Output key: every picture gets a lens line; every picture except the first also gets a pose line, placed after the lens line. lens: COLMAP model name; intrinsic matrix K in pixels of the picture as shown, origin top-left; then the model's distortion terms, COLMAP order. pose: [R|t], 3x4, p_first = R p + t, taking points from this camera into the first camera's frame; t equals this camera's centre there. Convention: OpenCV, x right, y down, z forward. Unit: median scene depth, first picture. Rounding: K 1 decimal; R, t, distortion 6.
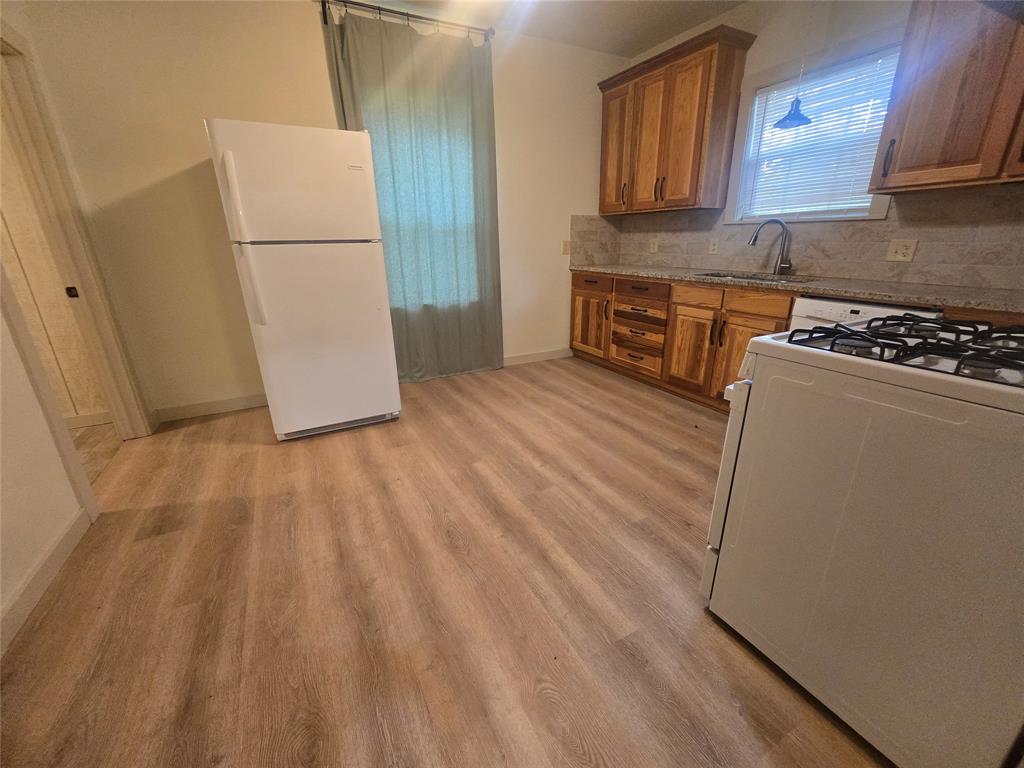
lens RADIAL K [[419.6, 0, 519.5], [0, 419.6, 383.8], [0, 0, 1]] dist [-0.002852, -0.000644]
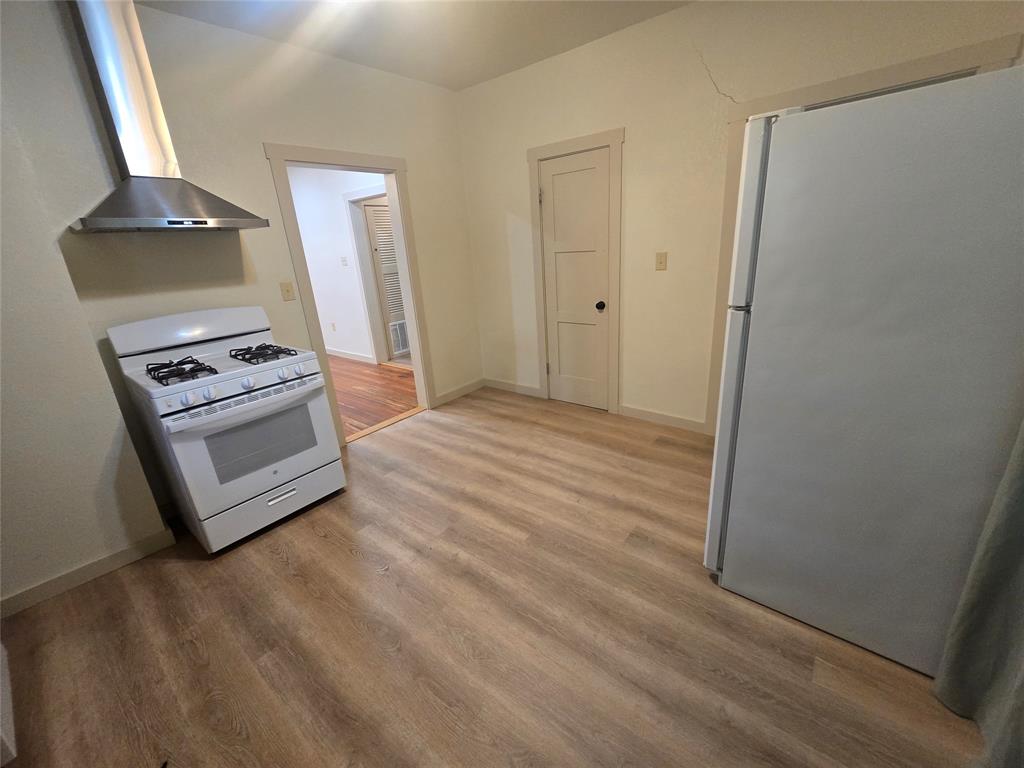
lens RADIAL K [[419.6, 0, 519.5], [0, 419.6, 383.8], [0, 0, 1]] dist [-0.002852, -0.000644]
pose [[-0.921602, 0.184981, -0.341221, 0.130749], [-0.054568, 0.808644, 0.585761, -0.495570], [0.384281, 0.558459, -0.735154, 1.173586]]
